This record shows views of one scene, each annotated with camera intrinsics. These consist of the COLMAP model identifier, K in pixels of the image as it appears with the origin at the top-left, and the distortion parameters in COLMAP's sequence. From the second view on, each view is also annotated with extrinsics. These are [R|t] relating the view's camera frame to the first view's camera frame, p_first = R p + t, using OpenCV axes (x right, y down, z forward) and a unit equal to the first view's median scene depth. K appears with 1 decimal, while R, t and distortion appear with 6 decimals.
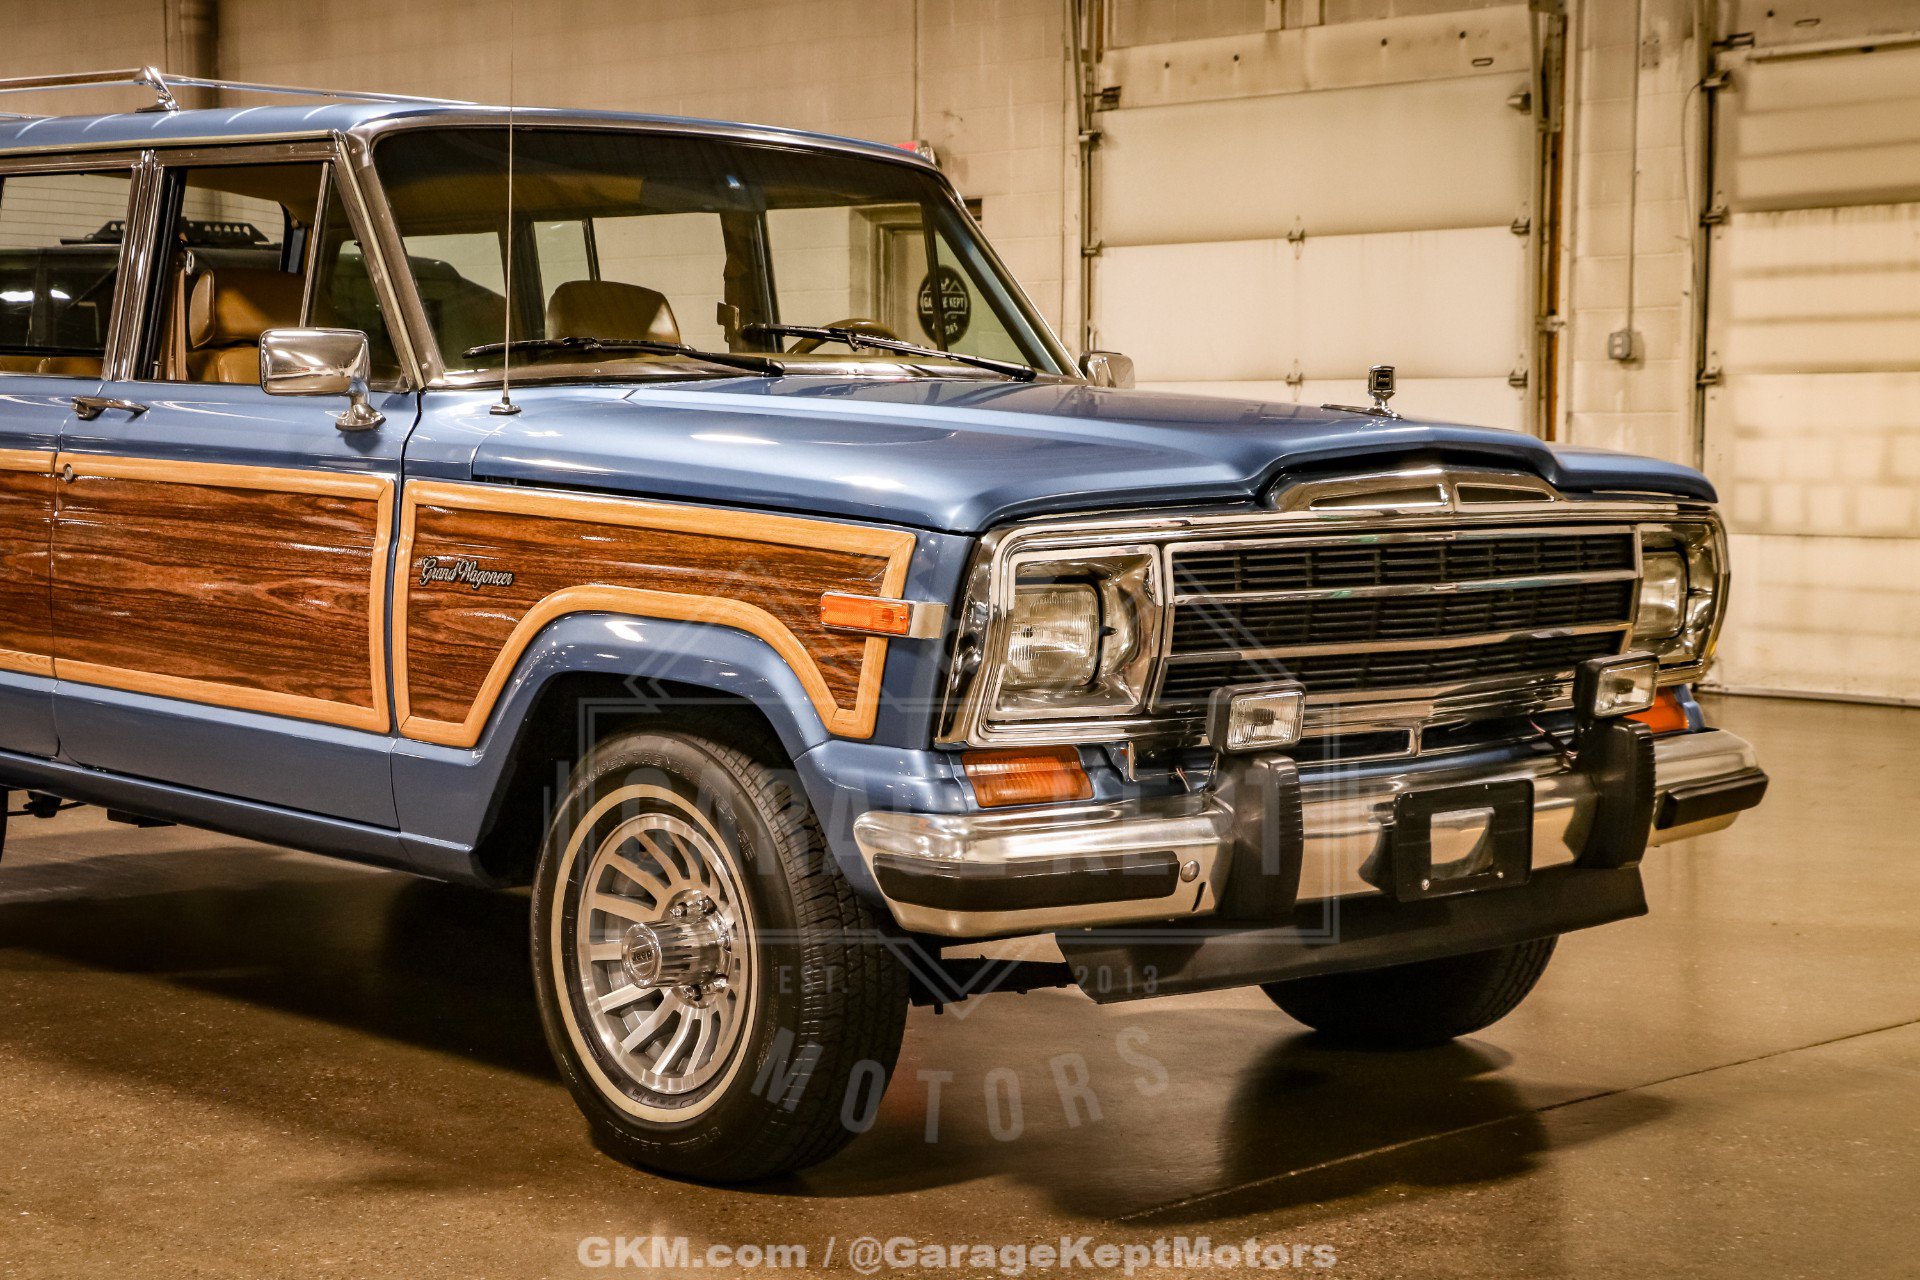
lens RADIAL K [[3229.9, 0, 939.8], [0, 3229.9, 666.3], [0, 0, 1]] dist [0.228596, 0.000000]
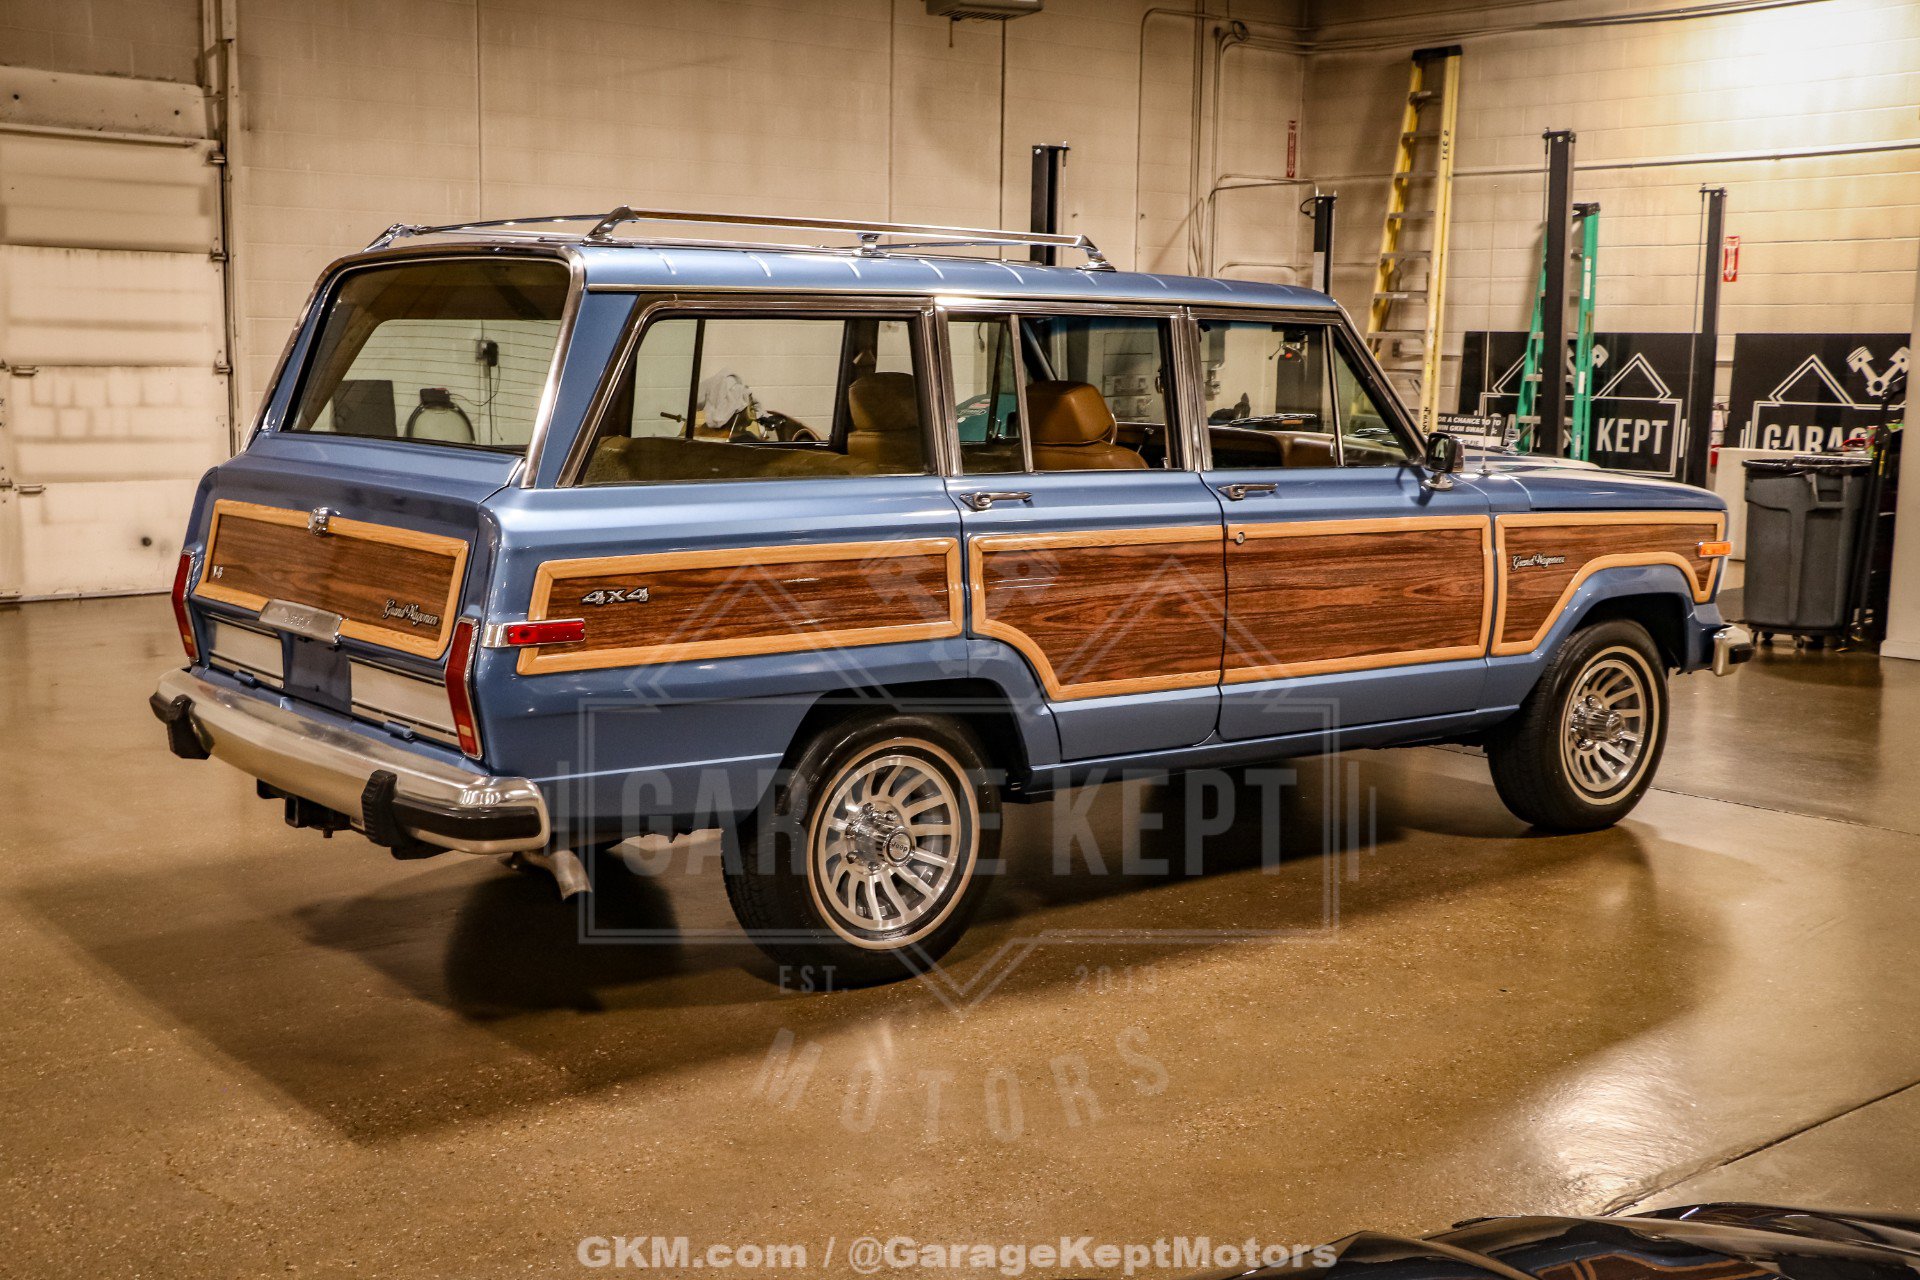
lens RADIAL K [[2143.0, 0, 954.8], [0, 2143.0, 645.2], [0, 0, 1]] dist [0.020758, 0.000000]
pose [[0.077725, -0.148589, 0.985840, -1.397942], [0.067503, 0.987346, 0.143494, -0.180343], [-0.994687, 0.055394, 0.086772, 1.218158]]
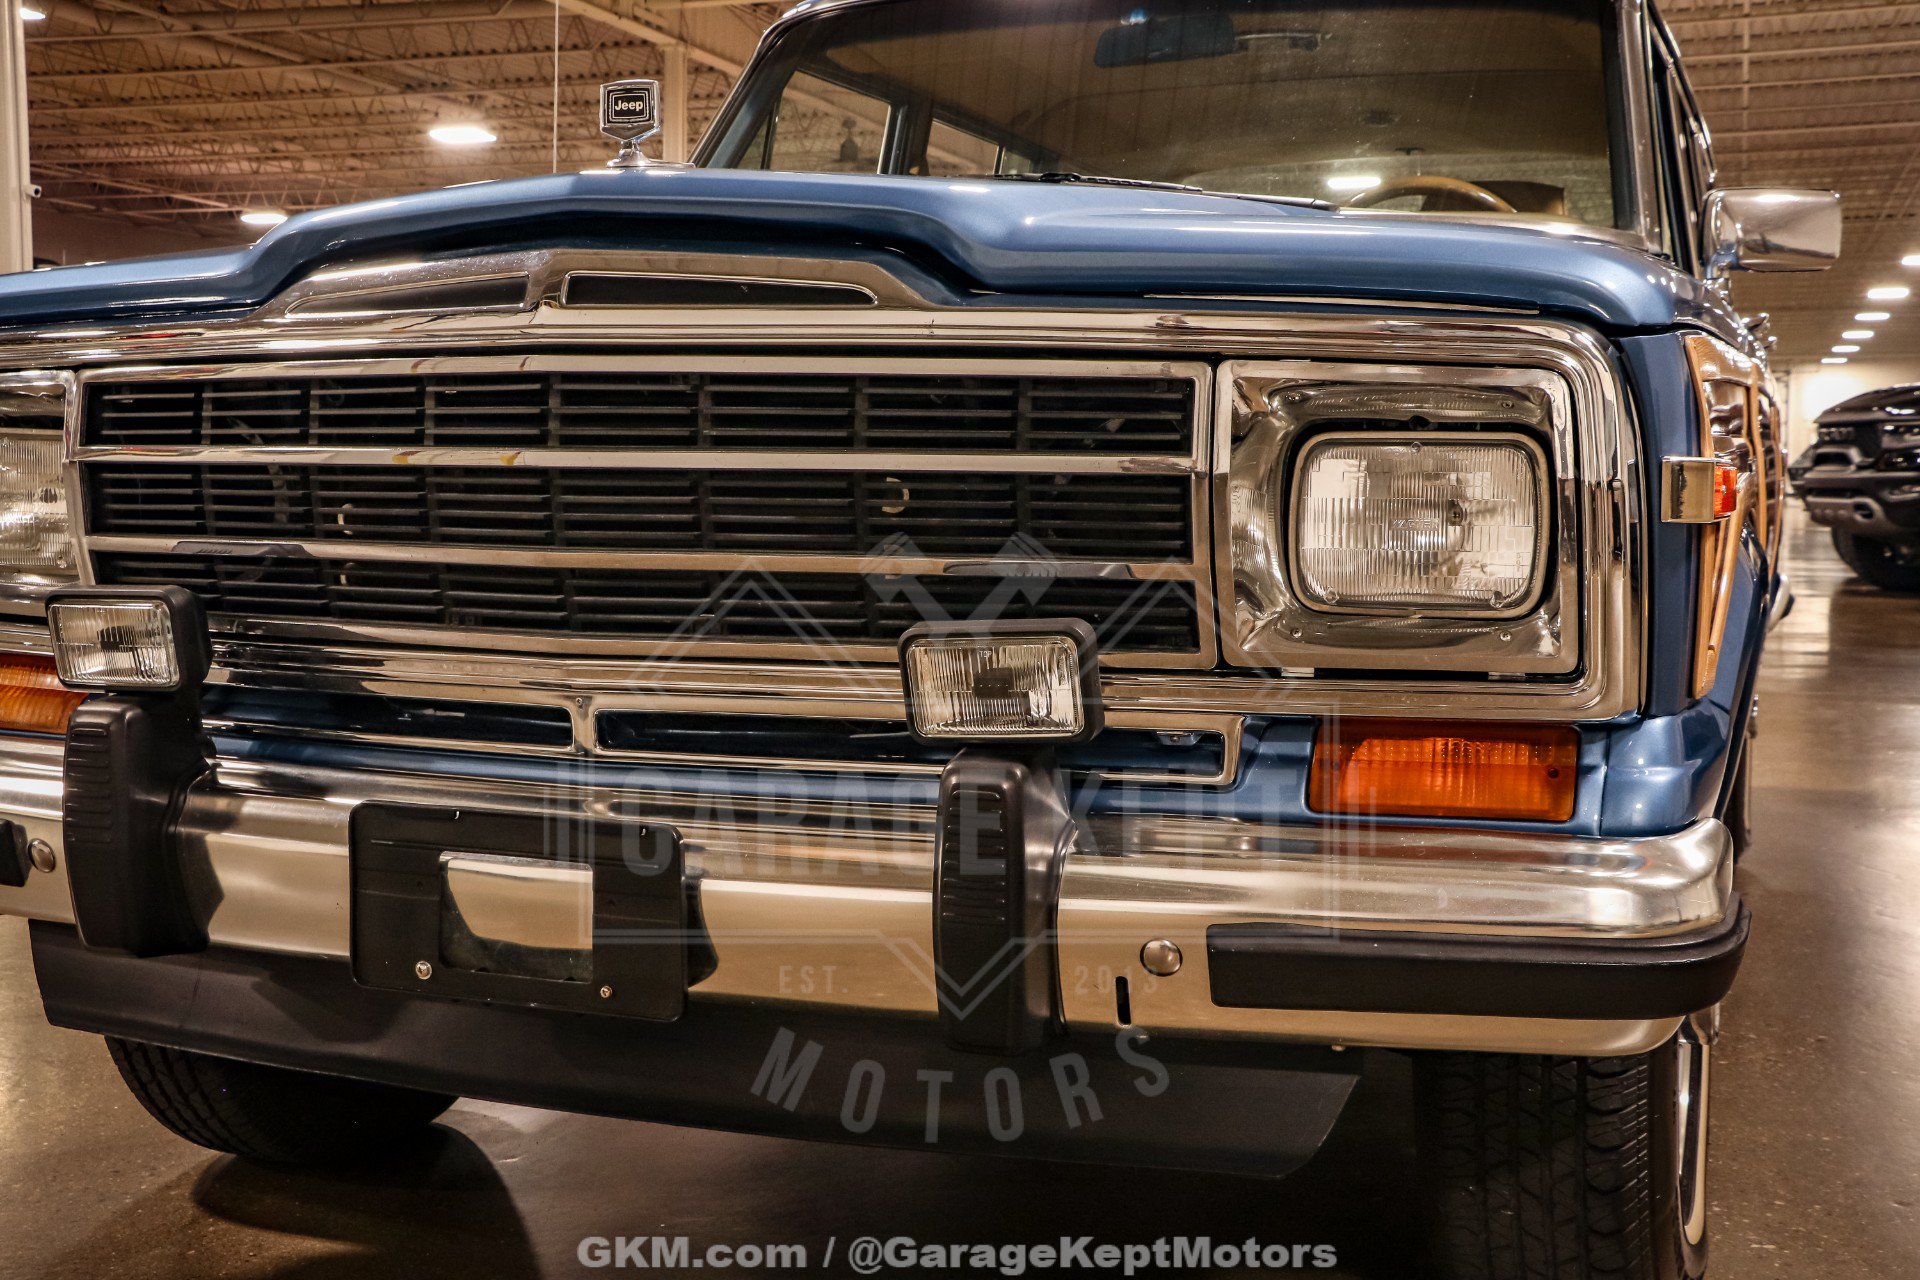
lens RADIAL K [[2231.3, 0, 935.9], [0, 2231.3, 659.5], [0, 0, 1]] dist [-0.011121, 0.000000]
pose [[0.436527, 0.077872, -0.896314, 0.499027], [-0.078173, 0.995762, 0.048440, -0.012704], [0.896288, 0.048922, 0.440765, 0.838531]]
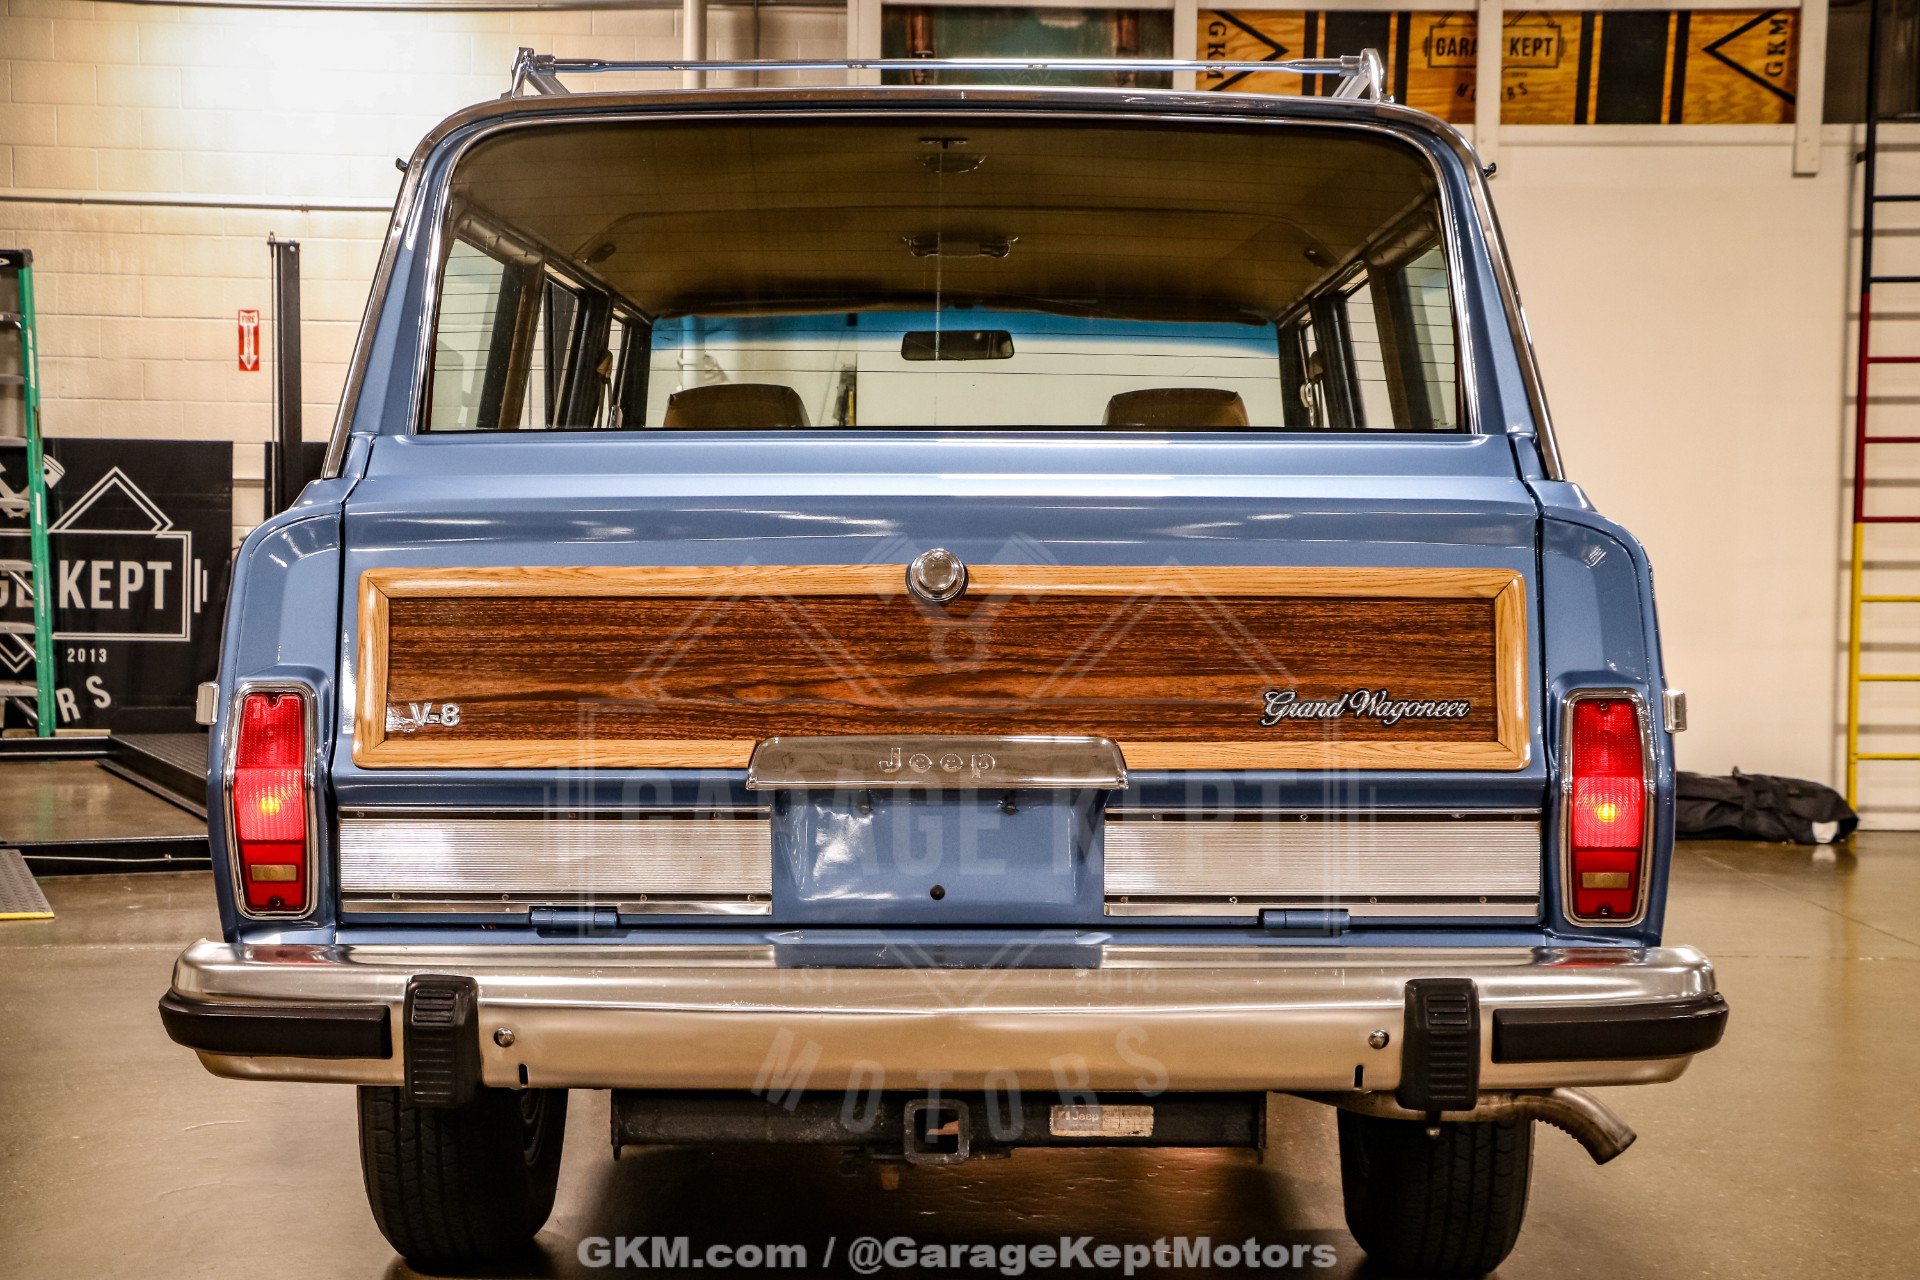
lens RADIAL K [[2984.5, 0, 976.5], [0, 2984.5, 658.8], [0, 0, 1]] dist [0.186472, 0.000000]
pose [[-0.719913, -0.039855, 0.692919, -0.963395], [0.043816, 0.993749, 0.102681, -0.169602], [-0.692680, 0.104283, -0.713666, 2.093901]]
